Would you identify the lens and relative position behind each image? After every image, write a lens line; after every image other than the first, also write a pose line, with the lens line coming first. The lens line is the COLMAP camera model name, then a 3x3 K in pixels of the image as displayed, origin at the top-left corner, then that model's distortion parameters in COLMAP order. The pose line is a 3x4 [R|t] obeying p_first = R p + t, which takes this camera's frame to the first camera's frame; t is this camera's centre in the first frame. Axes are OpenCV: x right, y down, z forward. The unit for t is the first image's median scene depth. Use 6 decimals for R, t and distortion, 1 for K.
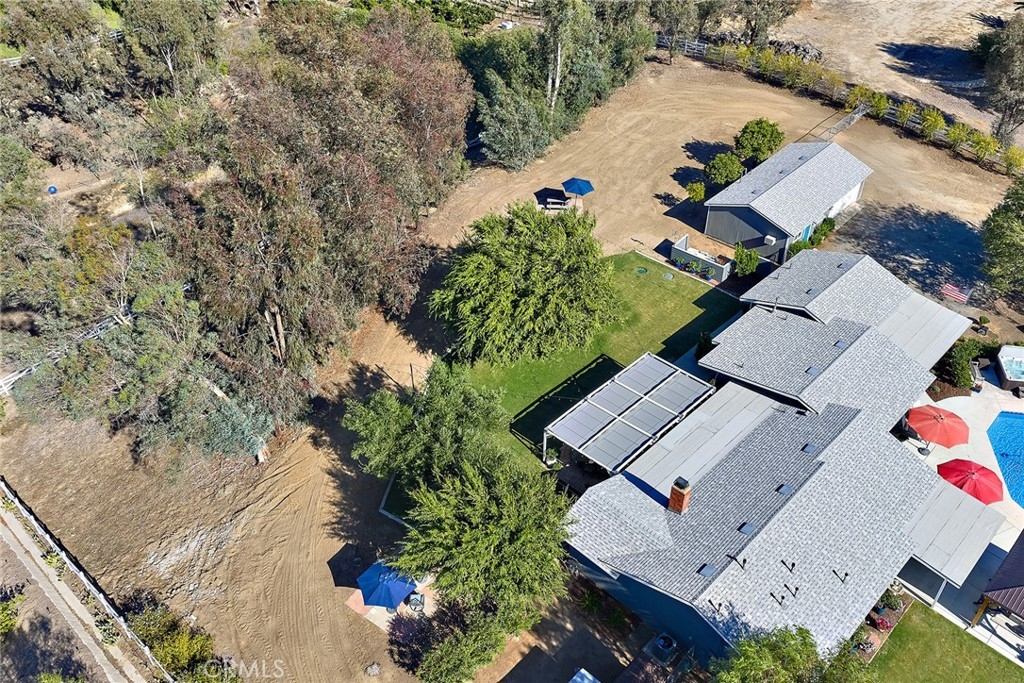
lens RADIAL K [[843.7, 0, 518.3], [0, 843.7, 338.2], [0, 0, 1]] dist [-0.005694, 0.003721]
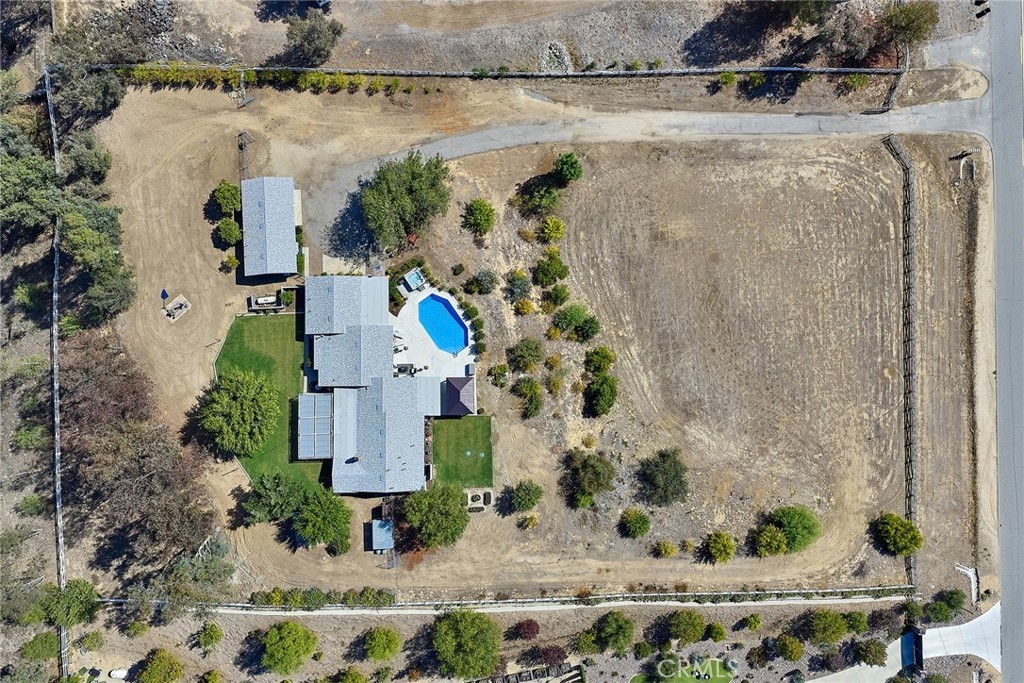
lens RADIAL K [[843.7, 0, 518.3], [0, 843.7, 338.2], [0, 0, 1]] dist [-0.005694, 0.003721]
pose [[0.708362, -0.705041, 0.033757, 0.641711], [0.437511, 0.476096, 0.762834, -1.651581], [-0.553901, -0.525594, 0.645712, -0.818680]]
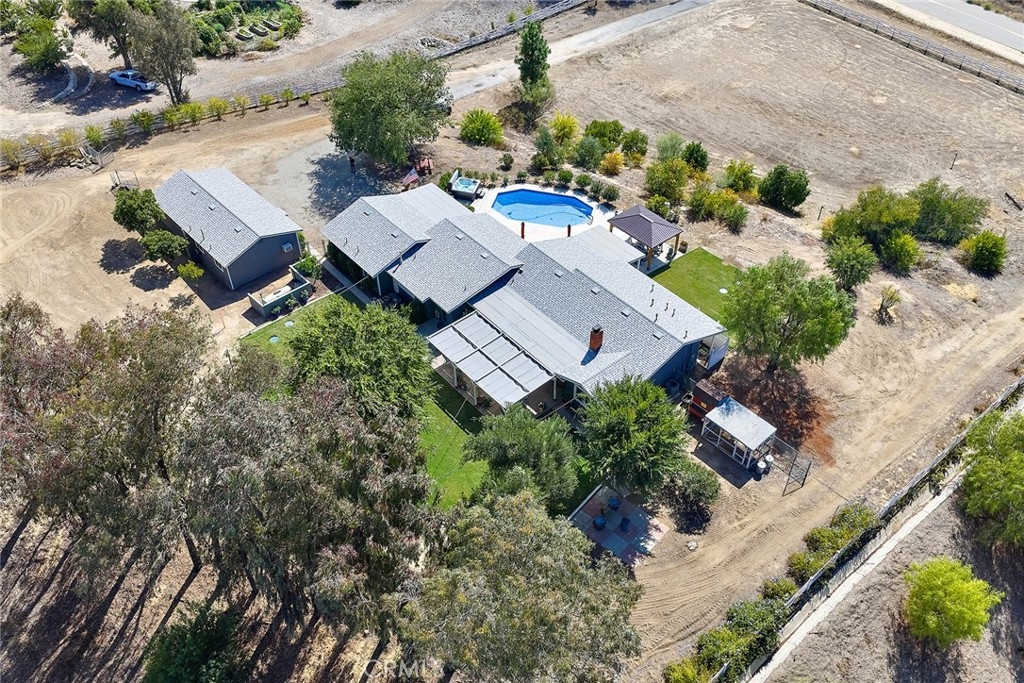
lens RADIAL K [[843.7, 0, 518.3], [0, 843.7, 338.2], [0, 0, 1]] dist [-0.005694, 0.003721]
pose [[0.093501, -0.685171, 0.722356, -0.745091], [0.611685, 0.611989, 0.501310, -0.535802], [-0.785556, 0.394981, 0.476330, 0.316162]]
